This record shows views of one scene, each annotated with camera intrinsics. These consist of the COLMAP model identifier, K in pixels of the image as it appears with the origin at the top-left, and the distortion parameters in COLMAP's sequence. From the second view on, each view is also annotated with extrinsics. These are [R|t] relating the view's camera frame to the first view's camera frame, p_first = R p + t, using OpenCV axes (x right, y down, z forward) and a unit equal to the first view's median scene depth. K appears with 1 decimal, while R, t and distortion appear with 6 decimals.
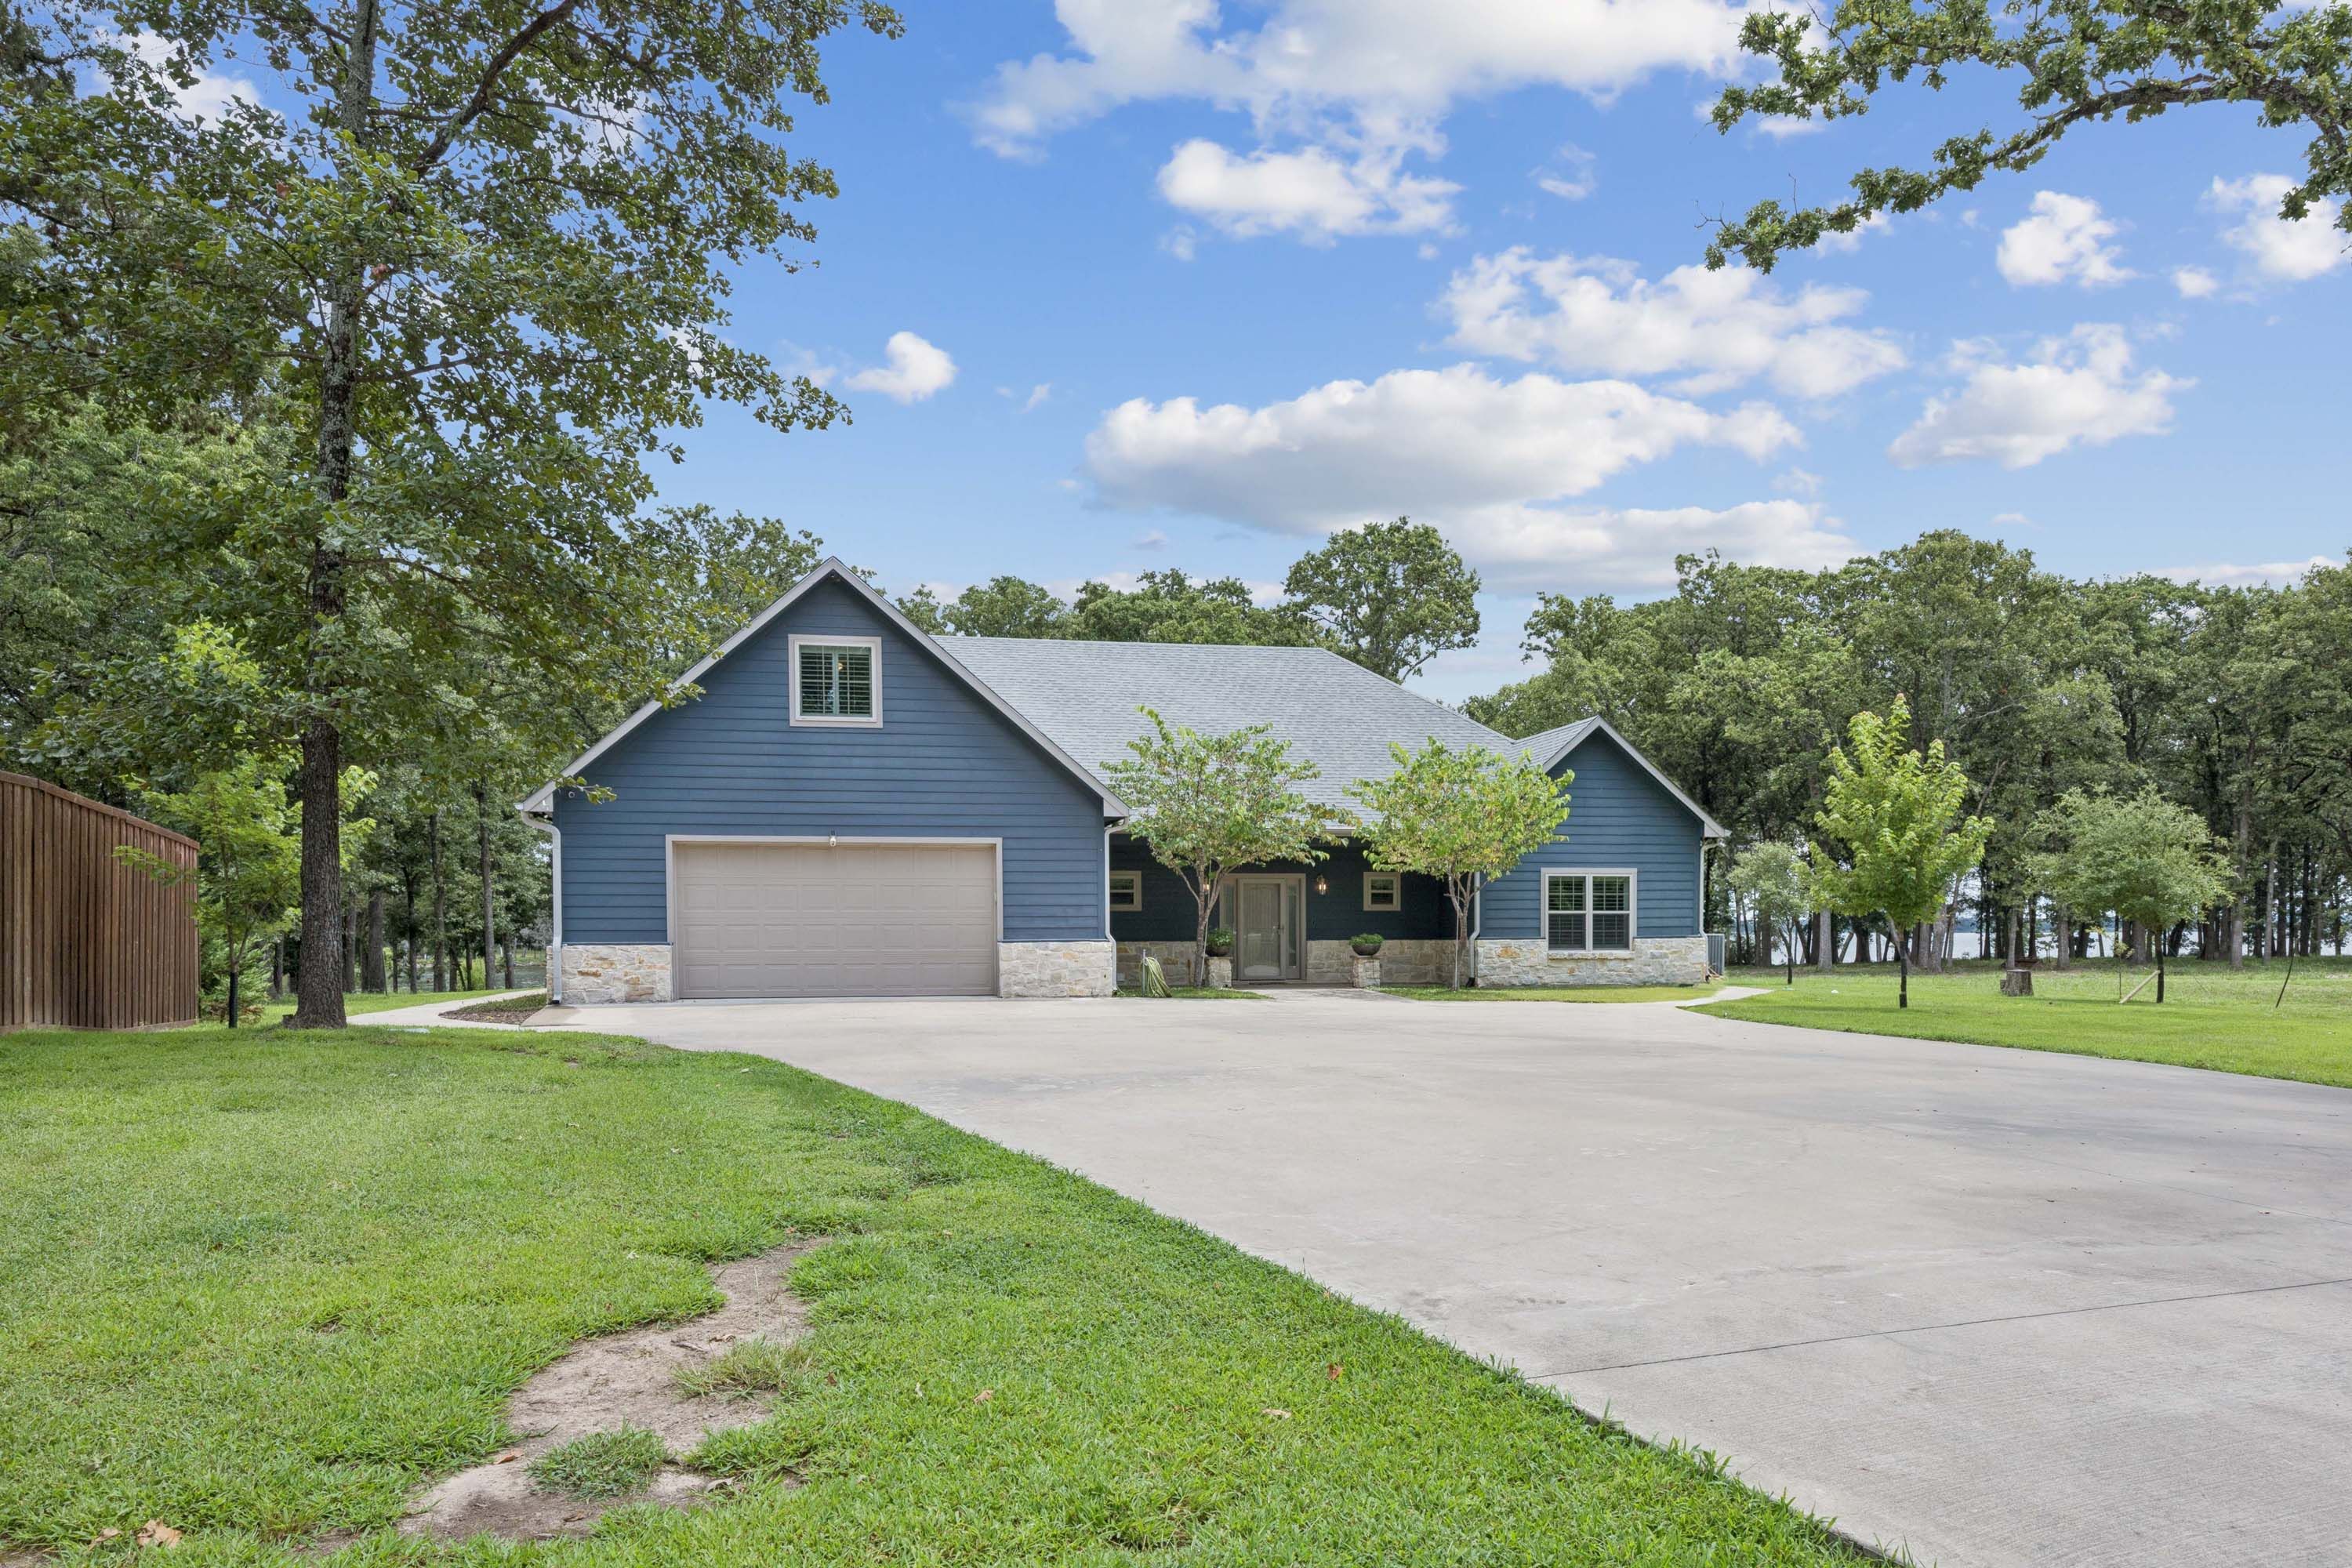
lens RADIAL K [[1468.8, 0, 1175.7], [0, 1468.8, 843.6], [0, 0, 1]] dist [-0.000498, -0.000419]
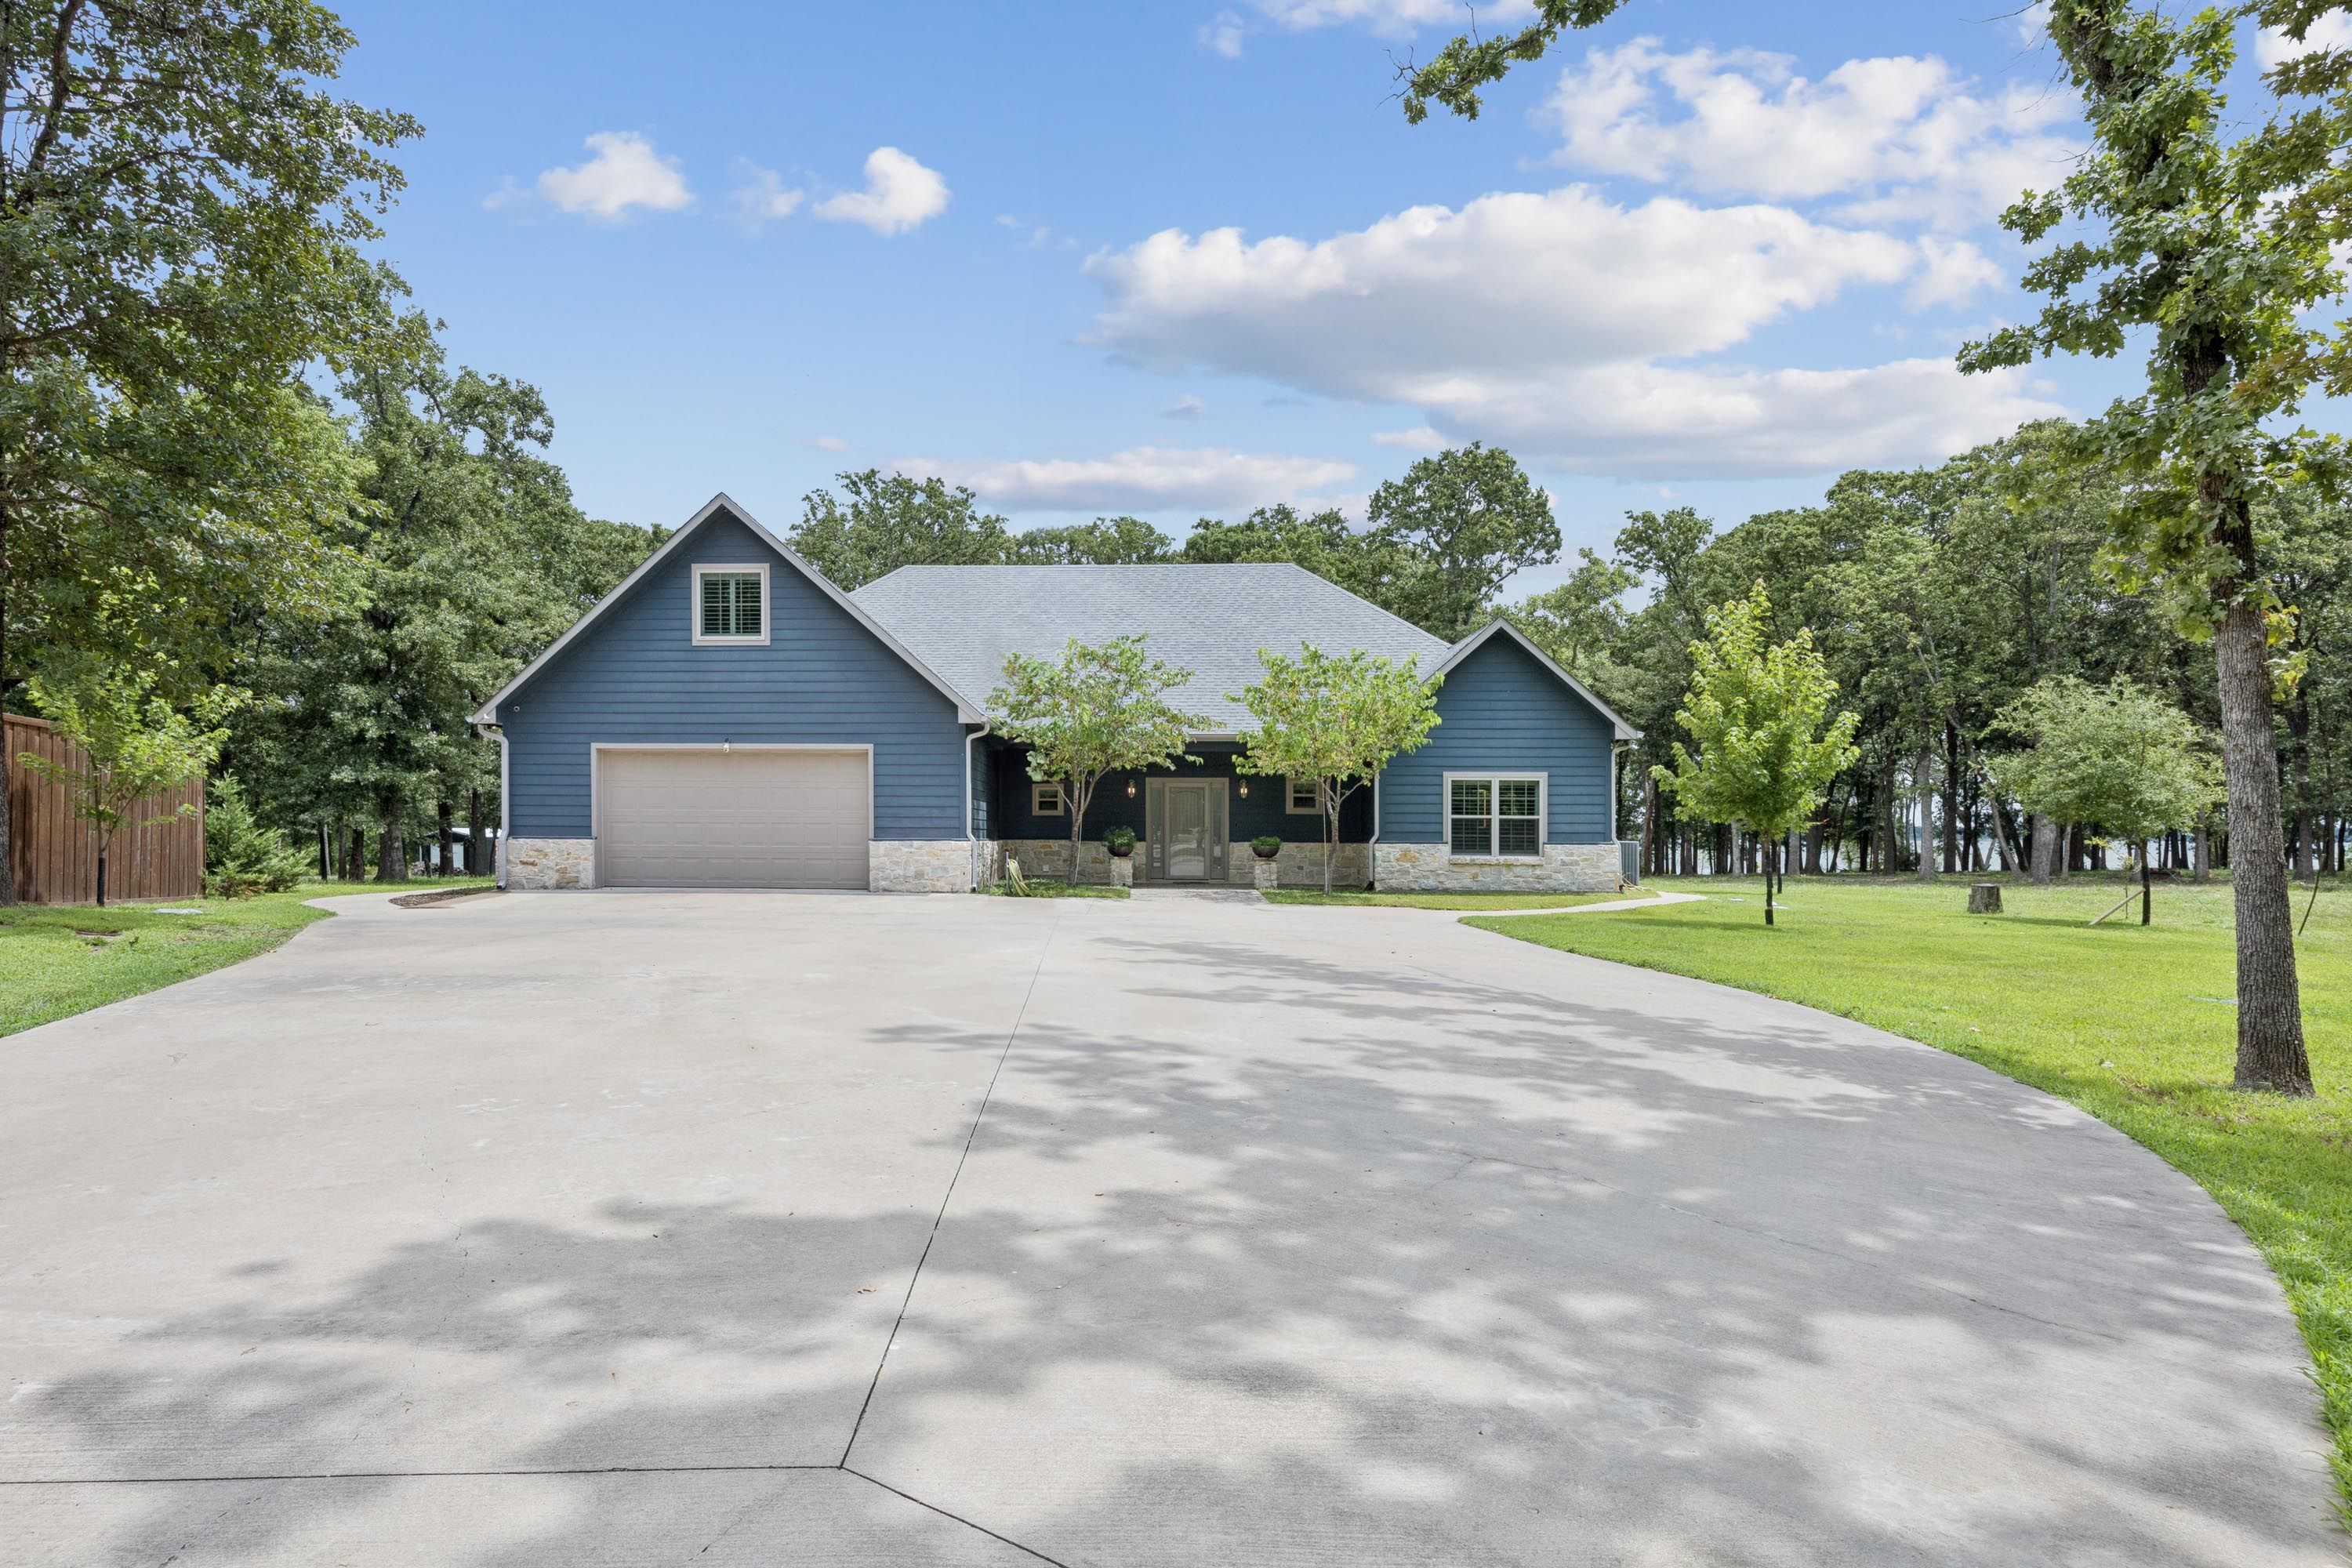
lens RADIAL K [[1244.9, 0, 1176.2], [0, 1244.9, 748.7], [0, 0, 1]] dist [-0.004703, -0.000040]
pose [[0.971706, -0.005329, -0.236134, 0.274028], [0.004034, 0.999974, -0.005970, 0.005131], [0.236160, 0.004849, 0.971702, 0.139778]]
